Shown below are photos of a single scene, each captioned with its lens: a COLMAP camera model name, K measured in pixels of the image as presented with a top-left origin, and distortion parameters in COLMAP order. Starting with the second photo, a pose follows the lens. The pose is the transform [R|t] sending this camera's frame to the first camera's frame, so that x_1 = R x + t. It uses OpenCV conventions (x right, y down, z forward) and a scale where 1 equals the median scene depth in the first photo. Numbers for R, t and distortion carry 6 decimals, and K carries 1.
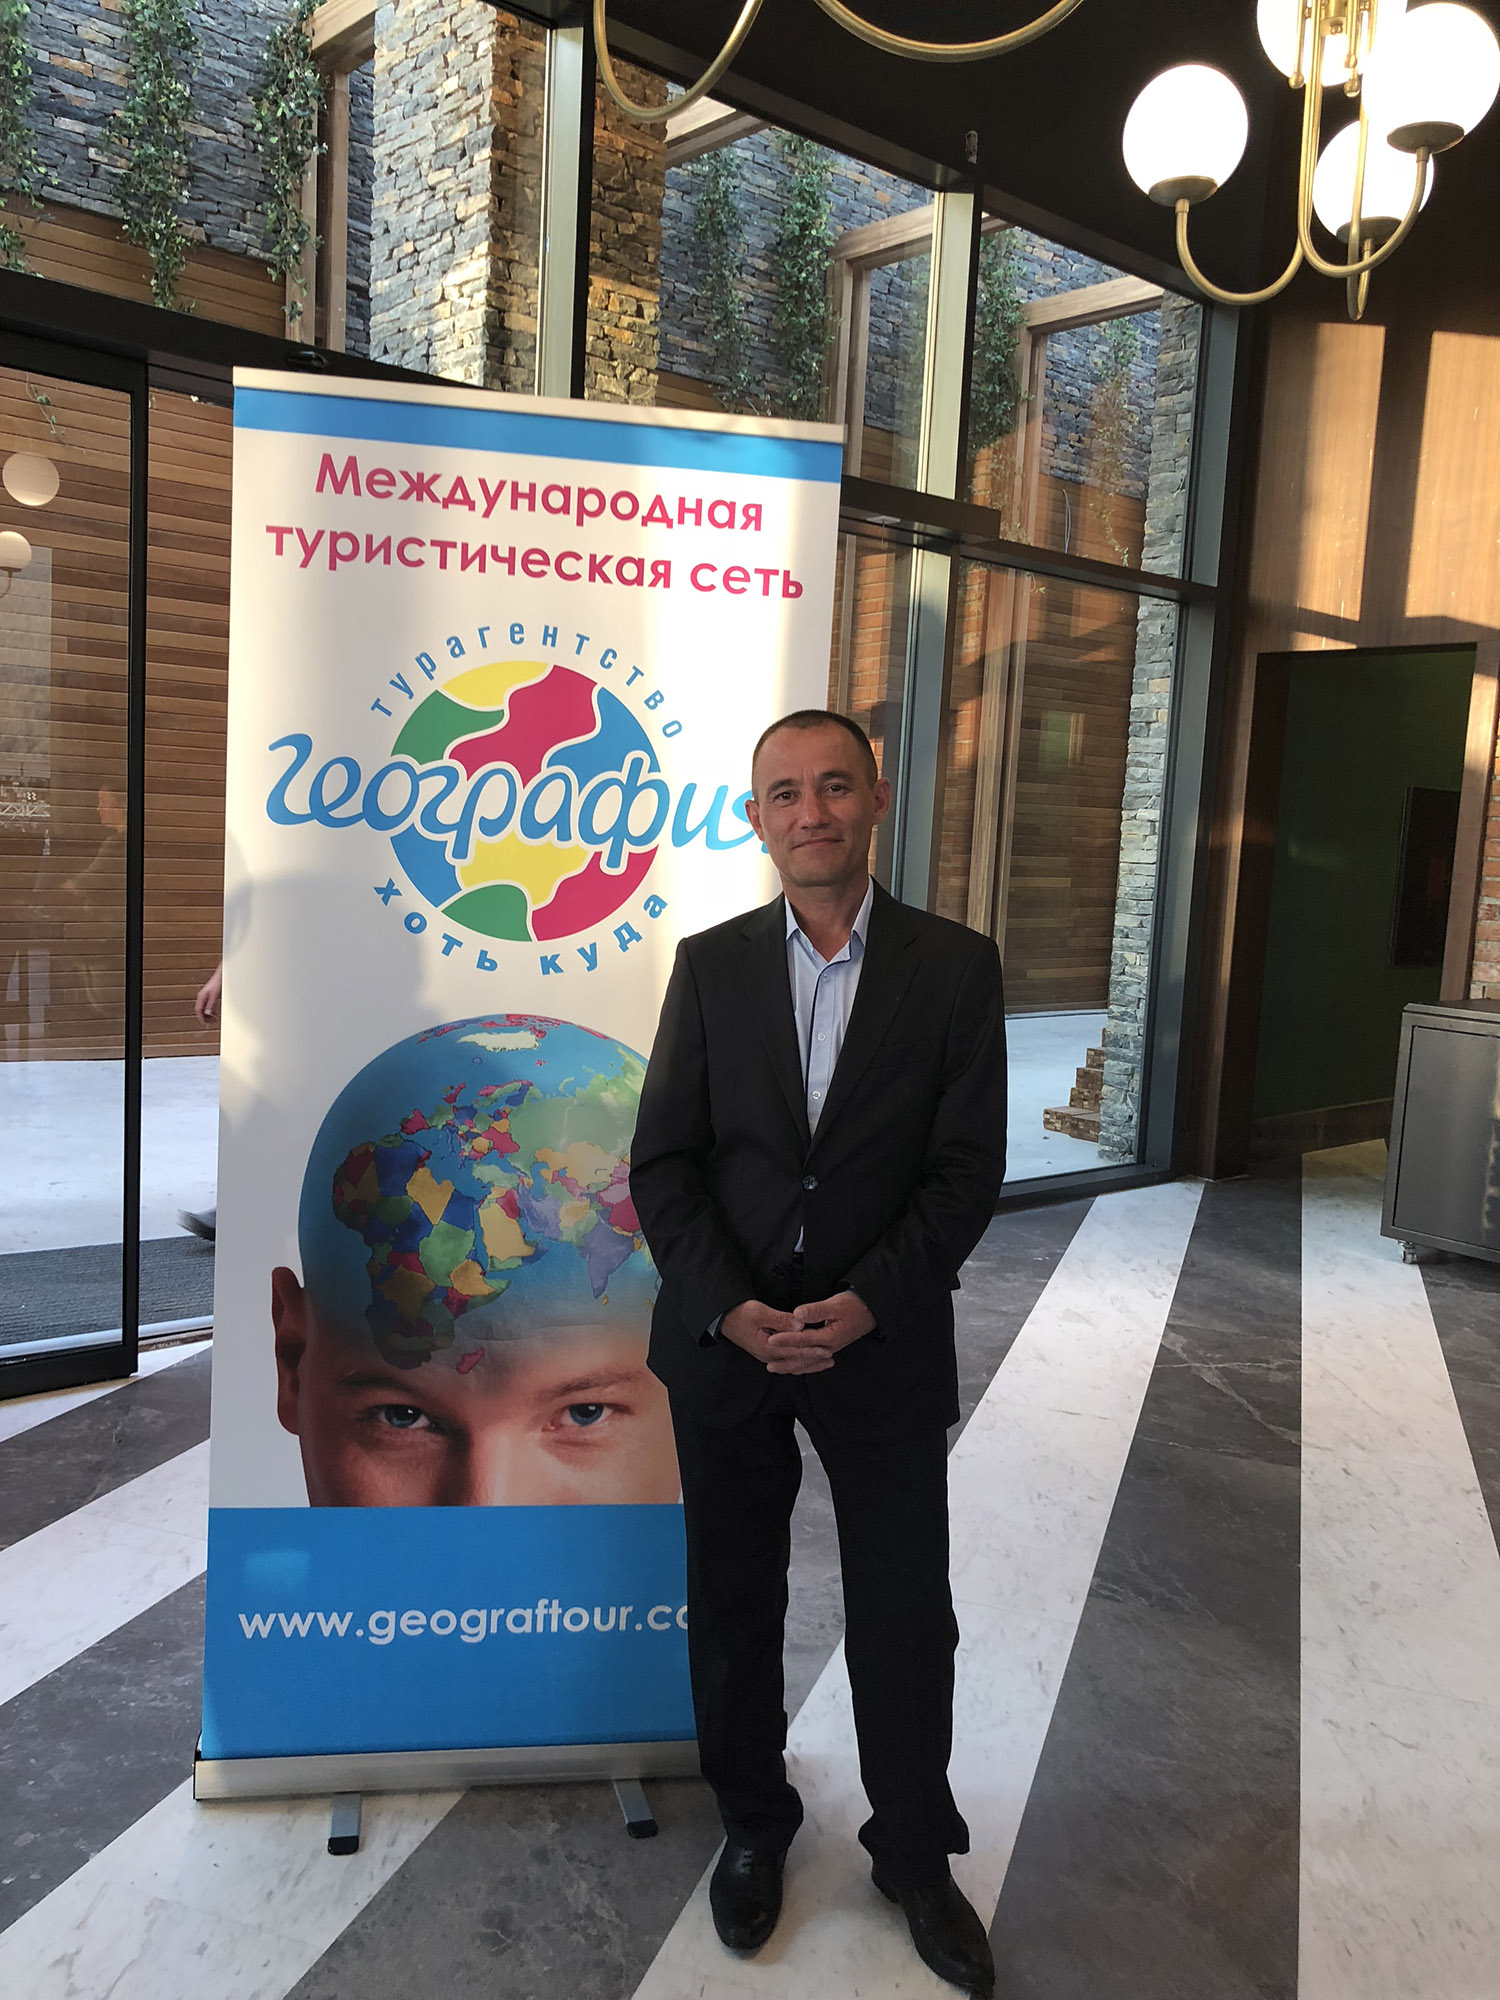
lens RADIAL K [[1666.0, 0, 724.9], [0, 1666.0, 1023.6], [0, 0, 1]] dist [0.044115, -0.039863]
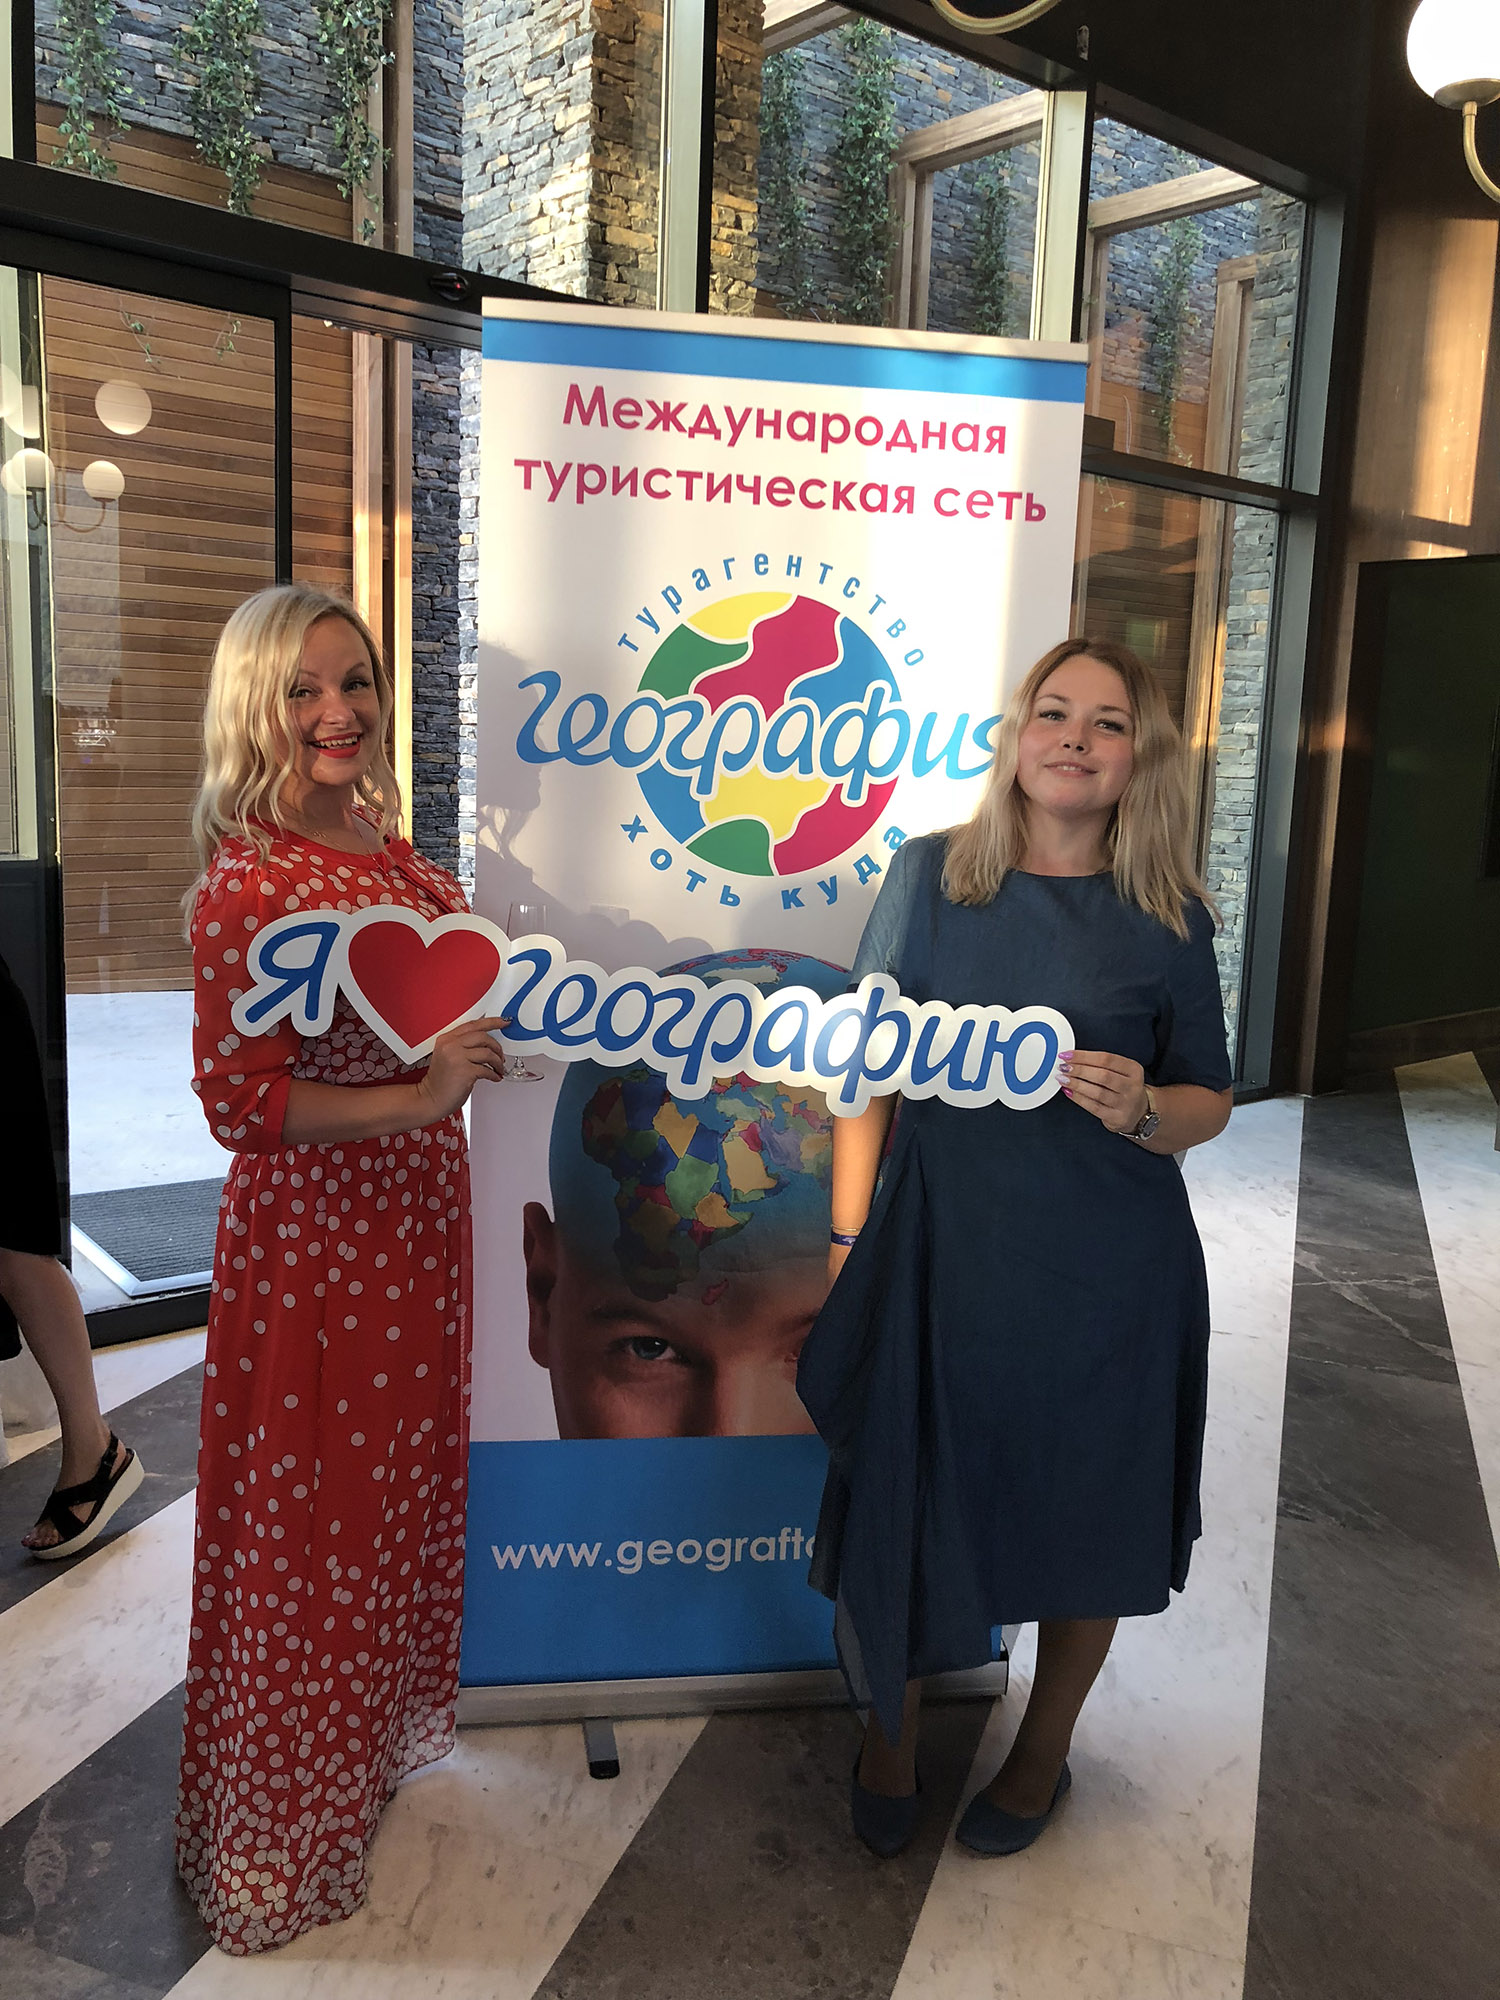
lens RADIAL K [[1663.7, 0, 736.8], [0, 1663.7, 1000.4], [0, 0, 1]] dist [0.072846, -0.086353]
pose [[0.999838, -0.015131, -0.009702, -0.127059], [0.015454, 0.999297, 0.034164, -0.008719], [0.009179, -0.034308, 0.999369, 0.000678]]
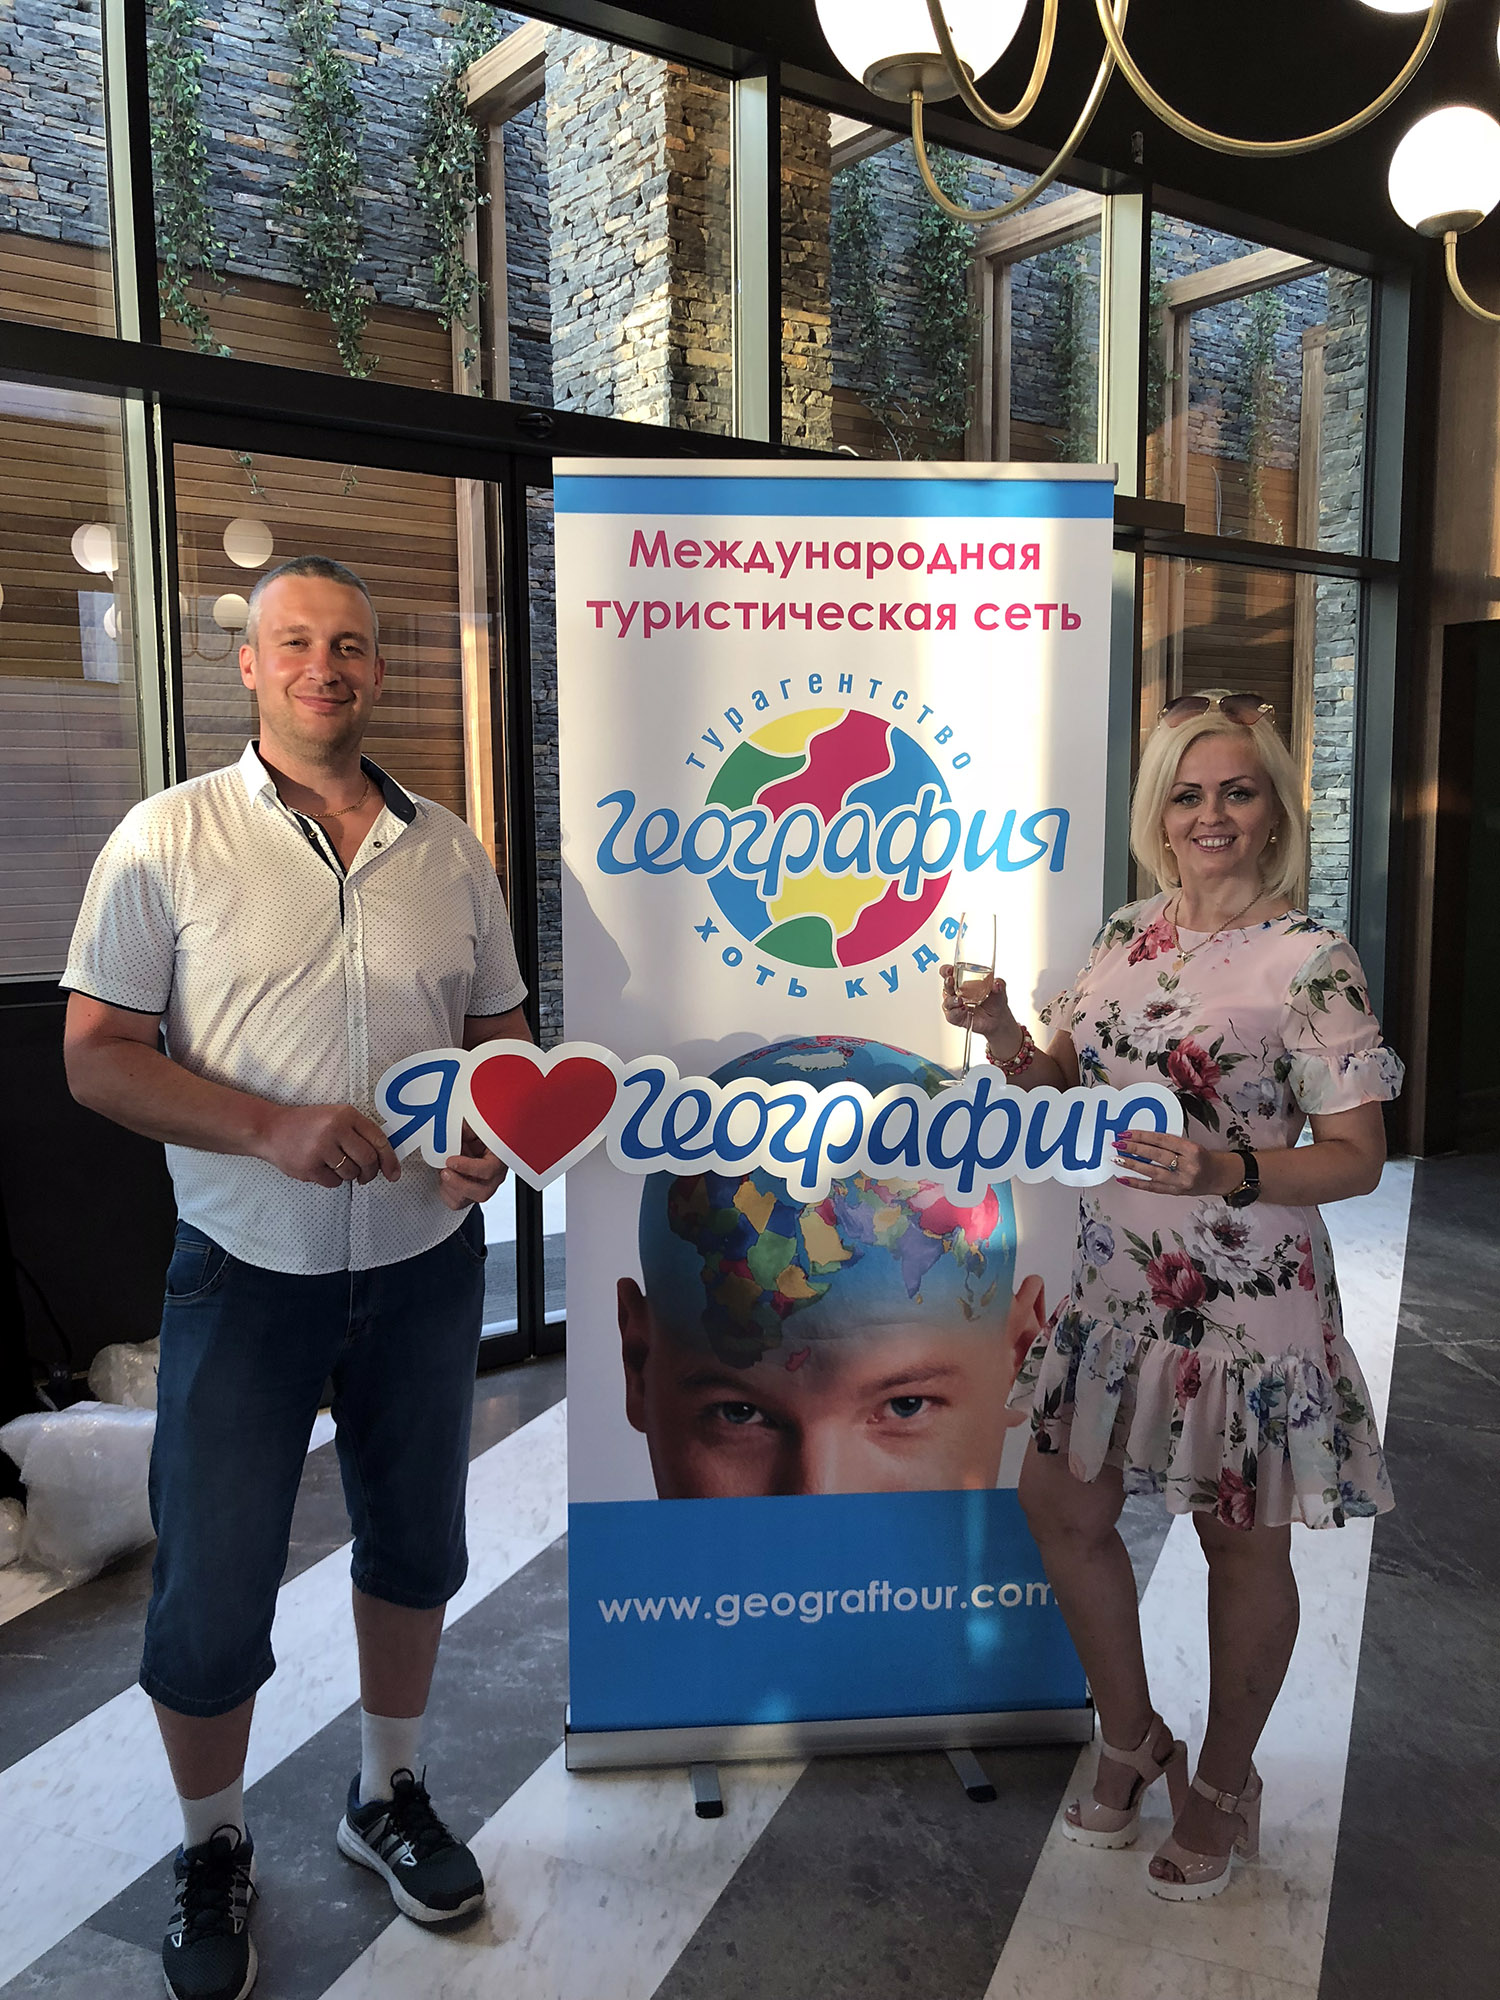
lens RADIAL K [[1655.7, 0, 730.5], [0, 1655.7, 1032.1], [0, 0, 1]] dist [0.084258, -0.146354]
pose [[0.995337, -0.049535, -0.082765, -0.096751], [0.049995, 0.998743, 0.003501, -0.014819], [0.082488, -0.007623, 0.996563, -0.068648]]
